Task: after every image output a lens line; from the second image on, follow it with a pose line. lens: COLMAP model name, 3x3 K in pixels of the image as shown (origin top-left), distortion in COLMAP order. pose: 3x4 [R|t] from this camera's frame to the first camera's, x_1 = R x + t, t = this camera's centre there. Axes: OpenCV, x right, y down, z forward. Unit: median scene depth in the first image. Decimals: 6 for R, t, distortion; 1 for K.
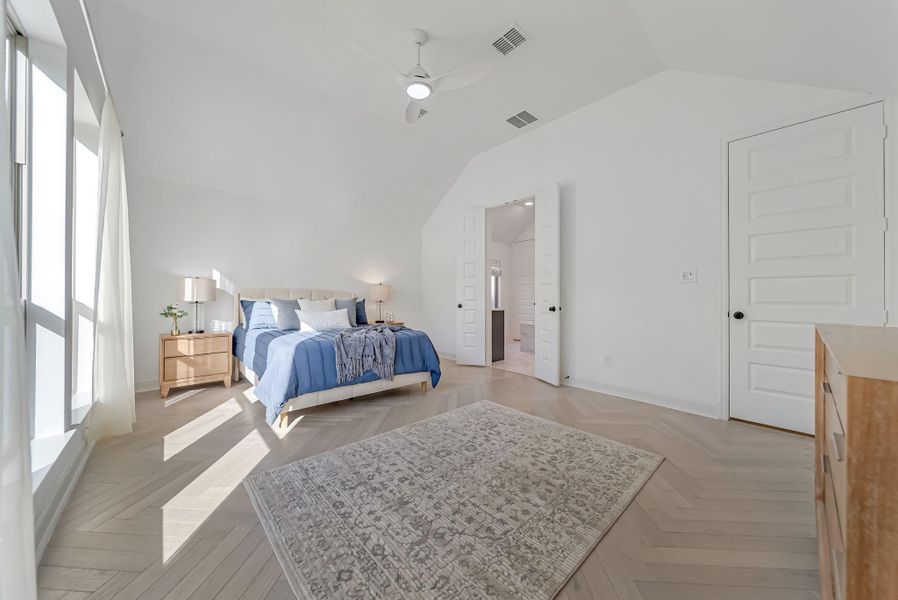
lens RADIAL K [[315.8, 0, 438.6], [0, 315.8, 296.4], [0, 0, 1]] dist [-0.000273, -0.000011]
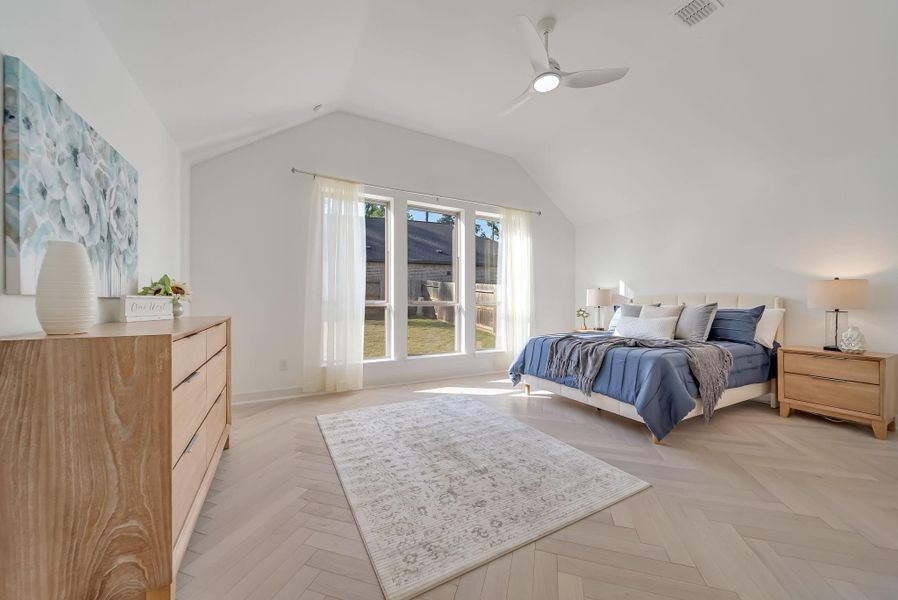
lens RADIAL K [[321.5, 0, 451.6], [0, 321.5, 301.4], [0, 0, 1]] dist [0.000504, 0.000034]
pose [[-0.220357, -0.010193, -0.975366, 0.858236], [-0.002019, 0.999948, -0.009994, 0.011683], [0.975417, -0.000233, -0.220366, 0.862725]]
